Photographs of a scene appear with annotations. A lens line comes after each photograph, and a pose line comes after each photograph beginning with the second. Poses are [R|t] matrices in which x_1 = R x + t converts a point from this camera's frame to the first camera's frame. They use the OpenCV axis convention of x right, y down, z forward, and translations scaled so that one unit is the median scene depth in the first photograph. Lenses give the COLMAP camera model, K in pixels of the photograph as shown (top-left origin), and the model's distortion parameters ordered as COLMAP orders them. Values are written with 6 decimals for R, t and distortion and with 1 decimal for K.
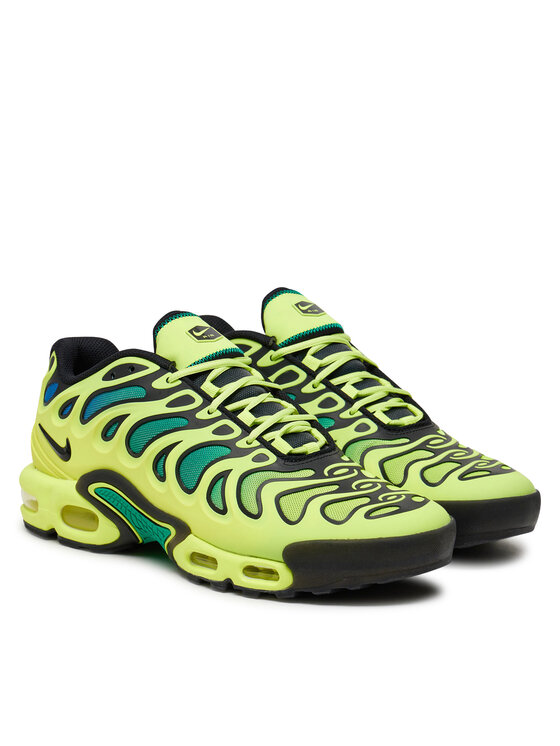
lens RADIAL K [[2187.9, 0, 280.0], [0, 2187.9, 373.0], [0, 0, 1]] dist [0.063383, 0.104701]
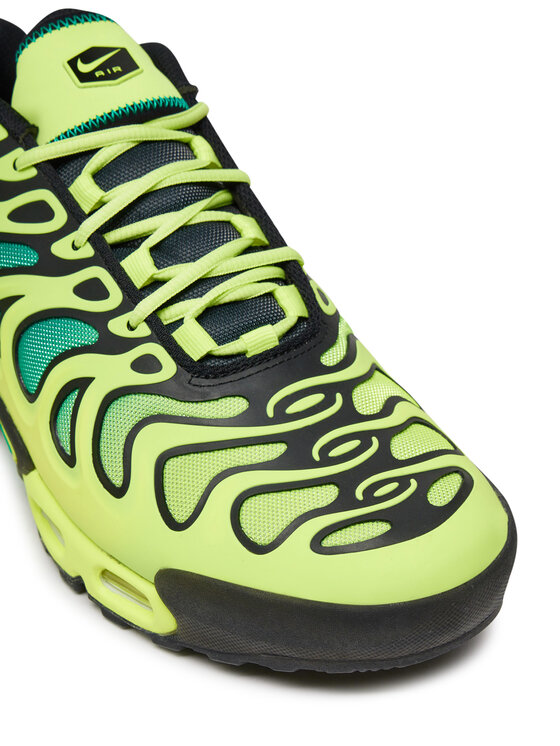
lens RADIAL K [[1382.2, 0, 280.0], [0, 1382.2, 373.0], [0, 0, 1]] dist [0.342083, -3.810692]
pose [[0.956634, 0.127856, -0.261733, 0.102461], [-0.010771, 0.913435, 0.406843, -0.087615], [0.291093, -0.386381, 0.875200, 0.722733]]
